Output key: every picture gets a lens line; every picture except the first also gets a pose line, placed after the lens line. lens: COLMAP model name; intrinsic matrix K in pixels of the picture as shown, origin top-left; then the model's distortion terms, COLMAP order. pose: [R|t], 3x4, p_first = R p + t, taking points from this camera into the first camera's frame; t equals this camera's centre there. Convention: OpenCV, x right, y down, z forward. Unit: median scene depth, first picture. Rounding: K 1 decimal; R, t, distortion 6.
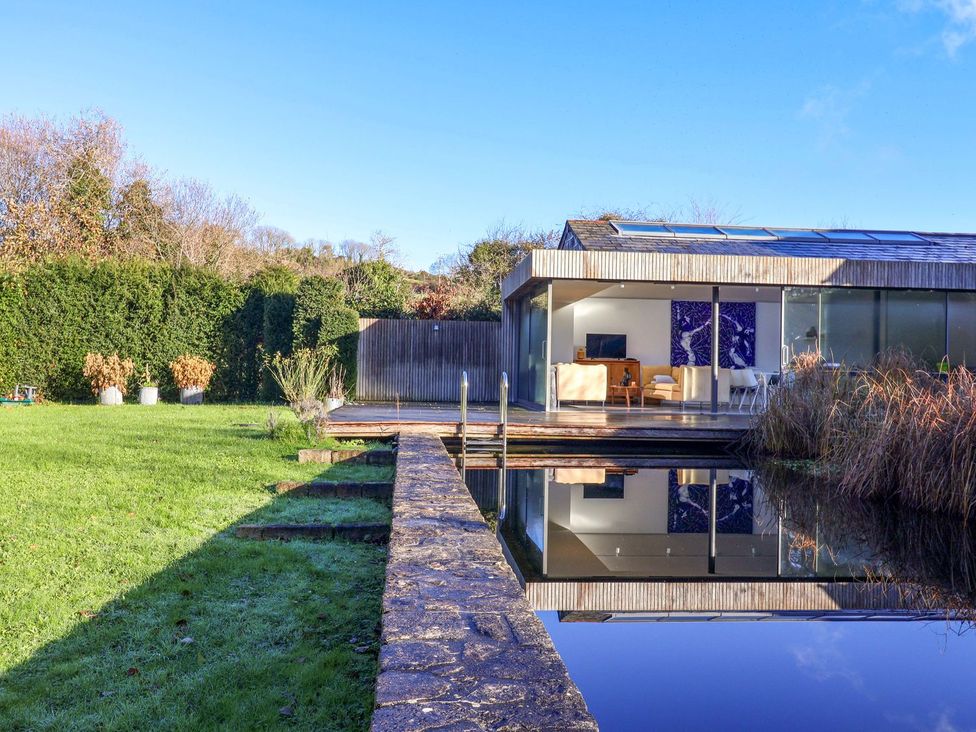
lens RADIAL K [[829.2, 0, 488.0], [0, 829.2, 366.0], [0, 0, 1]] dist [0.060086, 0.002134]
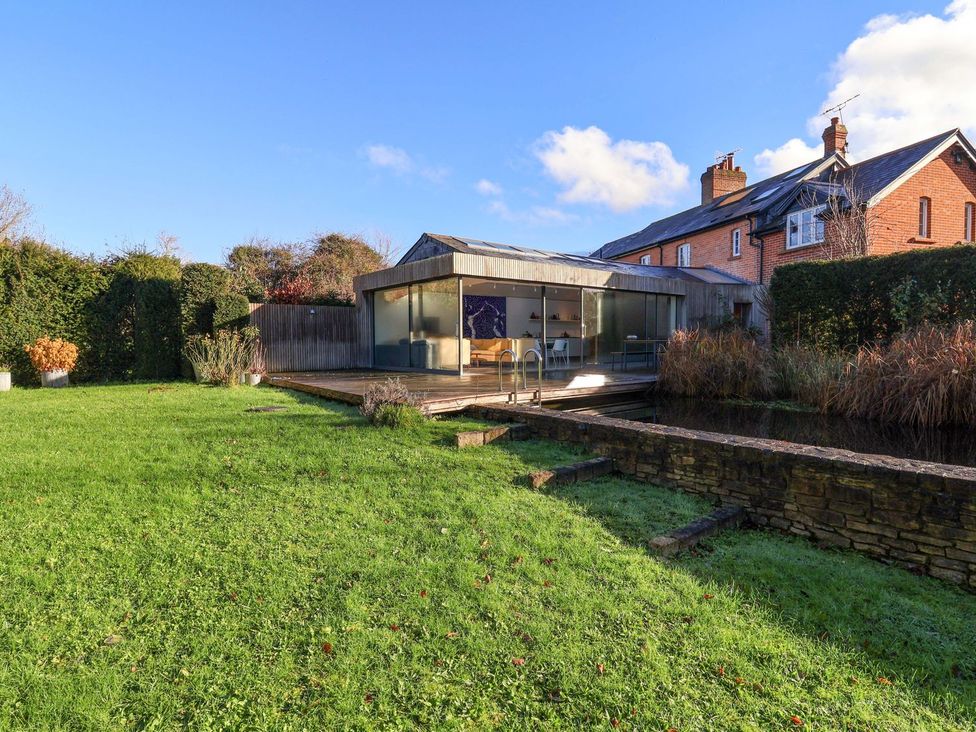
lens RADIAL K [[497.6, 0, 488.0], [0, 497.6, 366.0], [0, 0, 1]] dist [-0.000485, -0.000214]
pose [[0.842984, -0.051523, 0.535466, -0.233838], [0.018338, 0.997577, 0.067118, -0.009572], [-0.537626, -0.046760, 0.841886, 0.220524]]
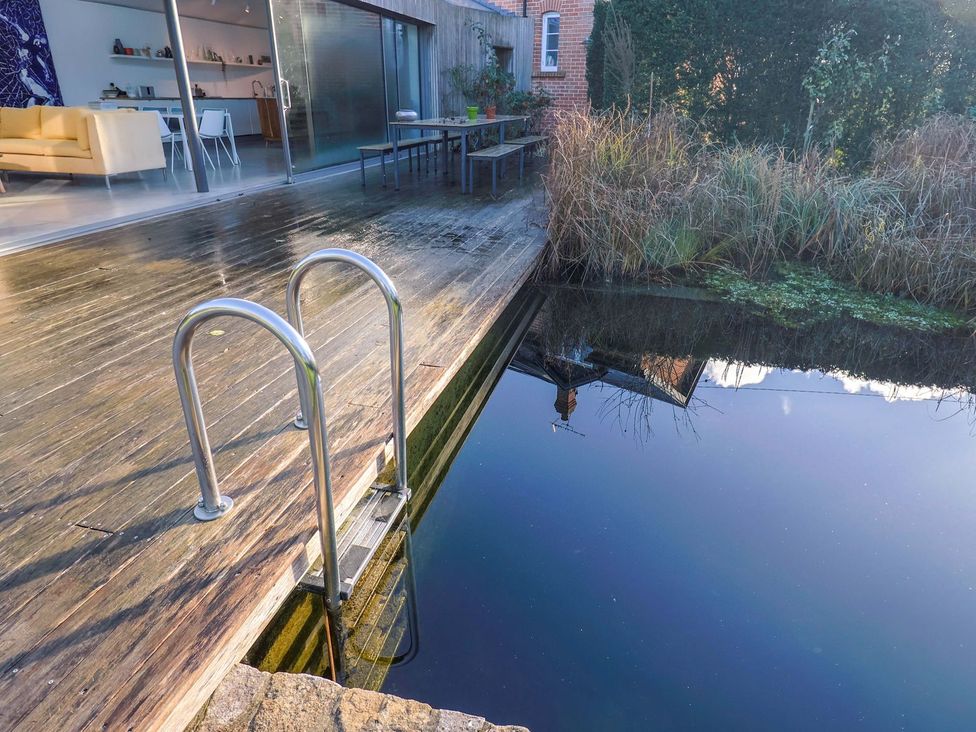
lens RADIAL K [[589.8, 0, 488.0], [0, 589.8, 366.0], [0, 0, 1]] dist [-0.018451, -0.001464]
pose [[0.348624, -0.402276, 0.846543, -0.066793], [-0.023774, 0.899122, 0.437052, -0.019924], [-0.936961, -0.172493, 0.303892, 0.490164]]
